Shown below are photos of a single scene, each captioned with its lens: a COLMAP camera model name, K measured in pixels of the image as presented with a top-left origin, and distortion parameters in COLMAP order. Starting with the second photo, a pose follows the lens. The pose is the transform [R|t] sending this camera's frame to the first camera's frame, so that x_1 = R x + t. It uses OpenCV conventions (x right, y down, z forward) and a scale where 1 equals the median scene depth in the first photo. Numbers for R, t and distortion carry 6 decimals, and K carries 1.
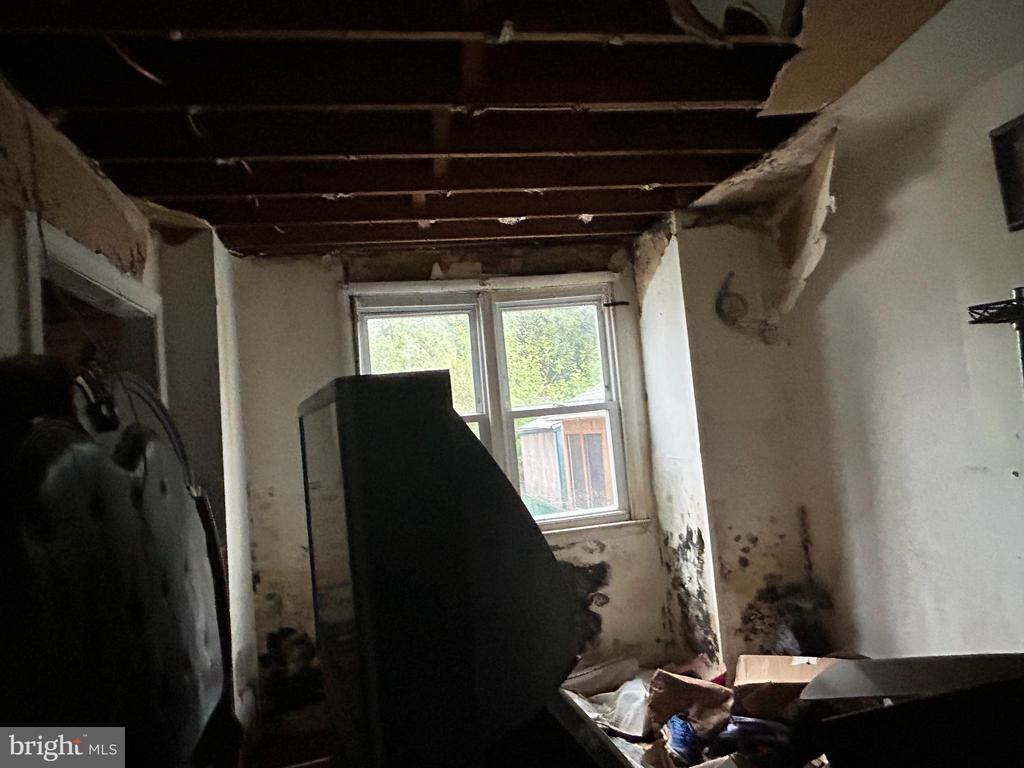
lens RADIAL K [[756.7, 0, 508.1], [0, 756.7, 384.1], [0, 0, 1]] dist [0.007362, -0.011923]
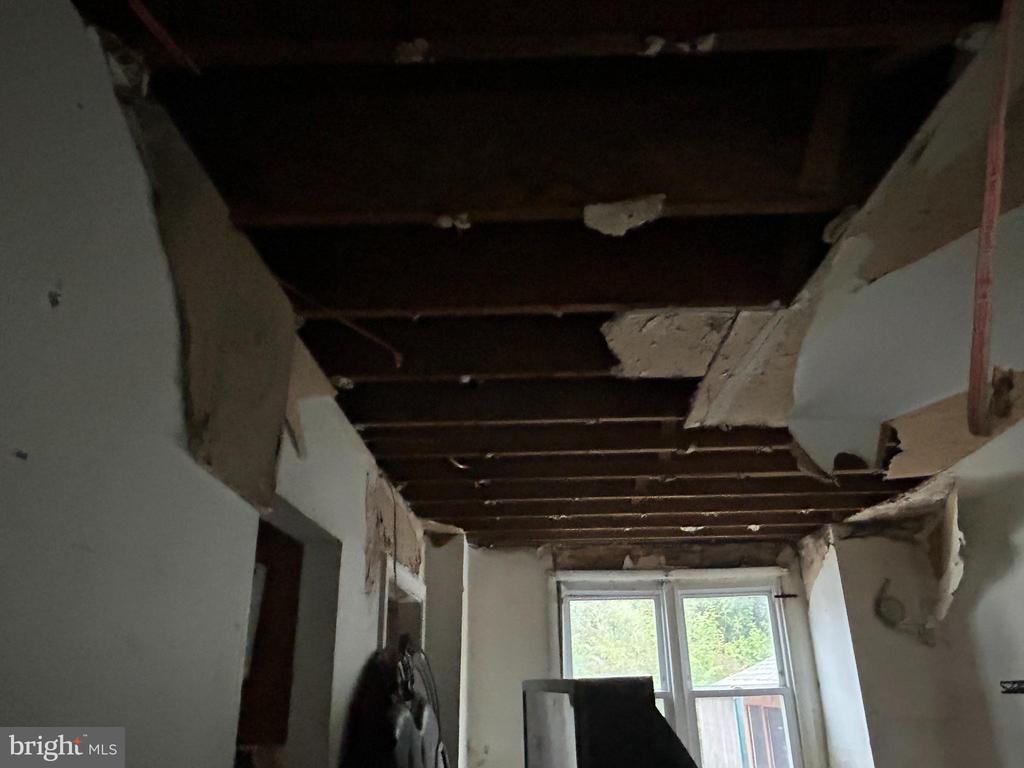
lens RADIAL K [[758.6, 0, 512.0], [0, 758.6, 384.0], [0, 0, 1]] dist [-0.000671, -0.007843]
pose [[0.976723, -0.011078, -0.214220, -0.013836], [-0.054547, 0.953010, -0.297988, -0.056538], [0.207455, 0.302737, 0.930222, -0.292348]]
